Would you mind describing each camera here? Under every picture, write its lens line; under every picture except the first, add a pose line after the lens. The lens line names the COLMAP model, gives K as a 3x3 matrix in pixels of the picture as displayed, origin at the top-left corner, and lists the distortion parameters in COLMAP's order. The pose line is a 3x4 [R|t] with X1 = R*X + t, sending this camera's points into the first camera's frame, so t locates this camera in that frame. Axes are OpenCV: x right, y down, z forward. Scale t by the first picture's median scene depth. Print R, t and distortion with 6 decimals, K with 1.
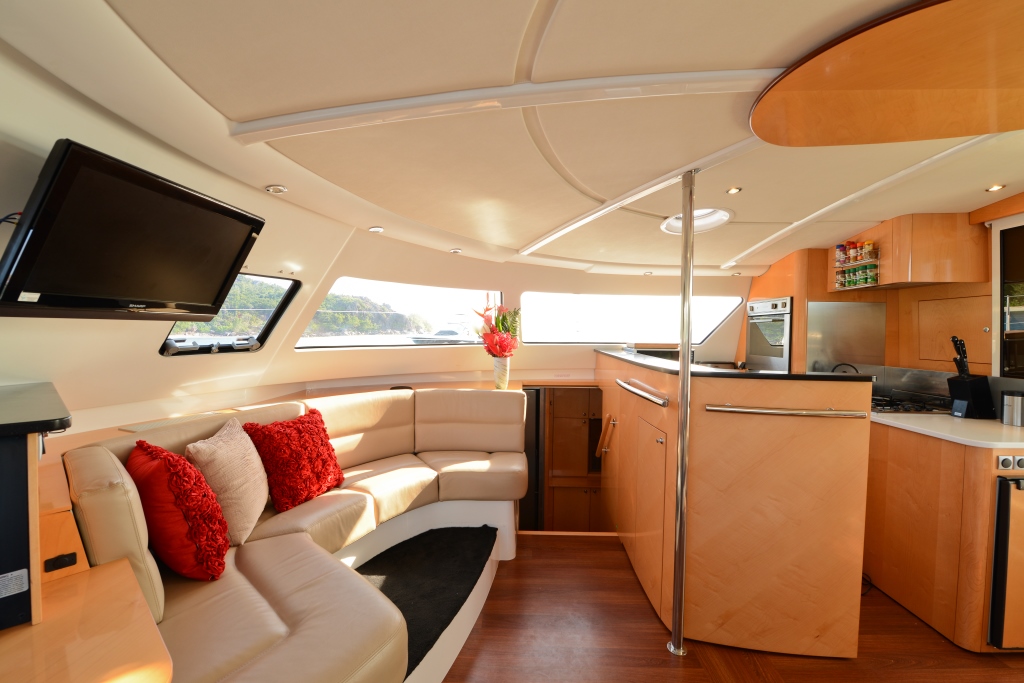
lens RADIAL K [[411.8, 0, 512.0], [0, 411.8, 341.5], [0, 0, 1]] dist [-0.013413, -0.002695]
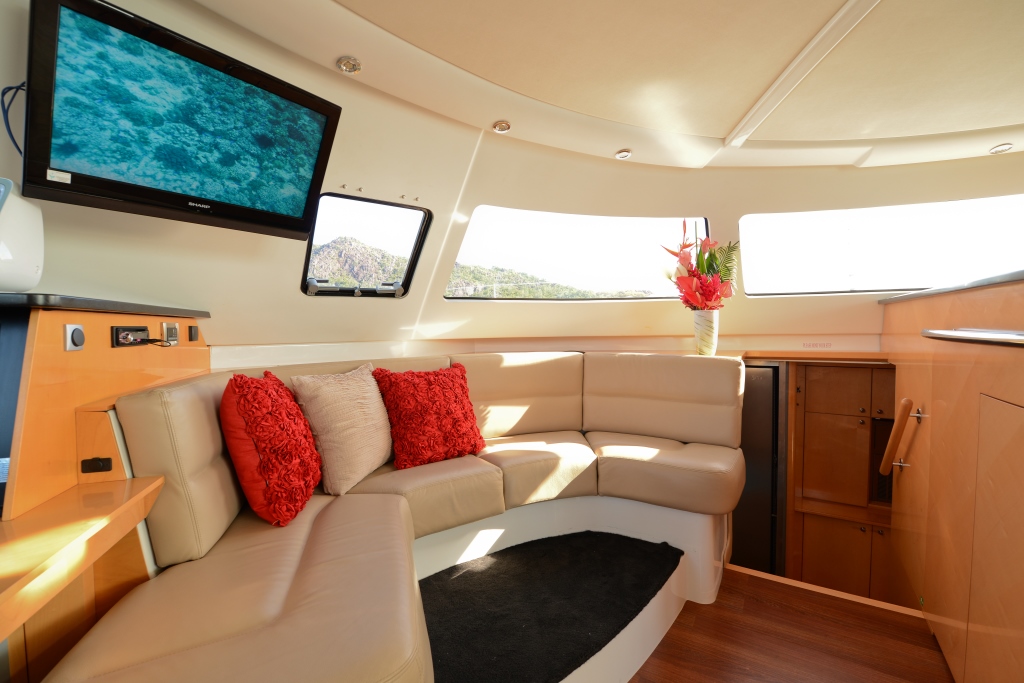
lens RADIAL K [[420.8, 0, 512.0], [0, 420.8, 341.5], [0, 0, 1]] dist [-0.015708, -0.000696]
pose [[0.854371, -0.002261, -0.519658, 0.081285], [0.006905, 0.999952, 0.007003, 0.107579], [0.519617, -0.009572, 0.854345, 0.279814]]
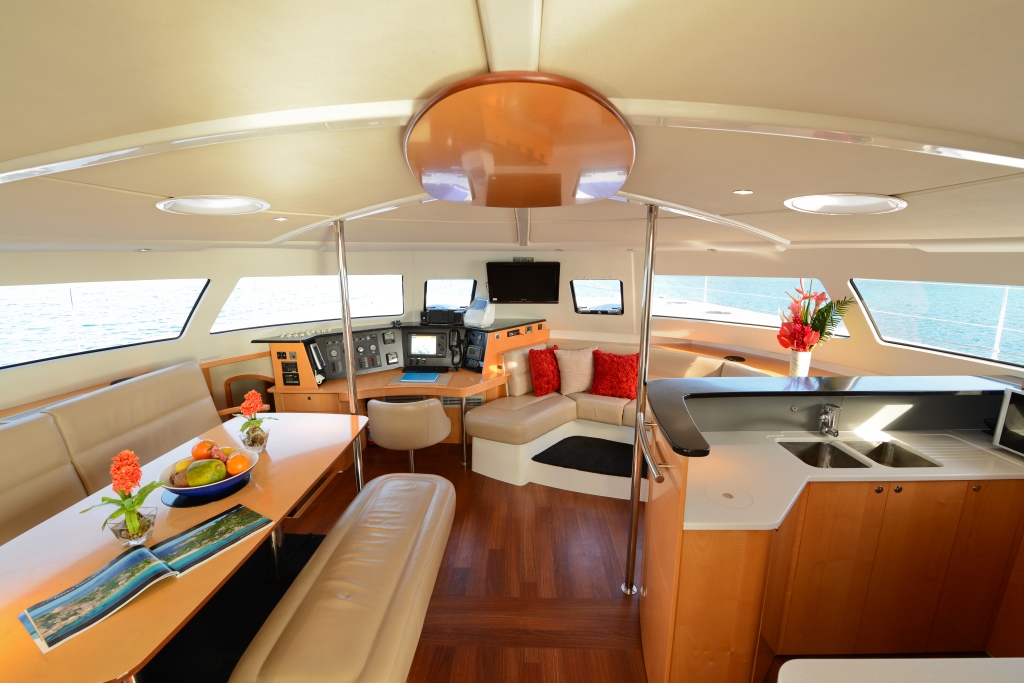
lens RADIAL K [[411.8, 0, 512.0], [0, 411.8, 341.5], [0, 0, 1]] dist [-0.013413, -0.002695]
pose [[-0.020002, 0.192195, -0.981153, 1.132079], [-0.015234, 0.981177, 0.192511, -0.191438], [0.999684, 0.018797, -0.016698, 0.483617]]
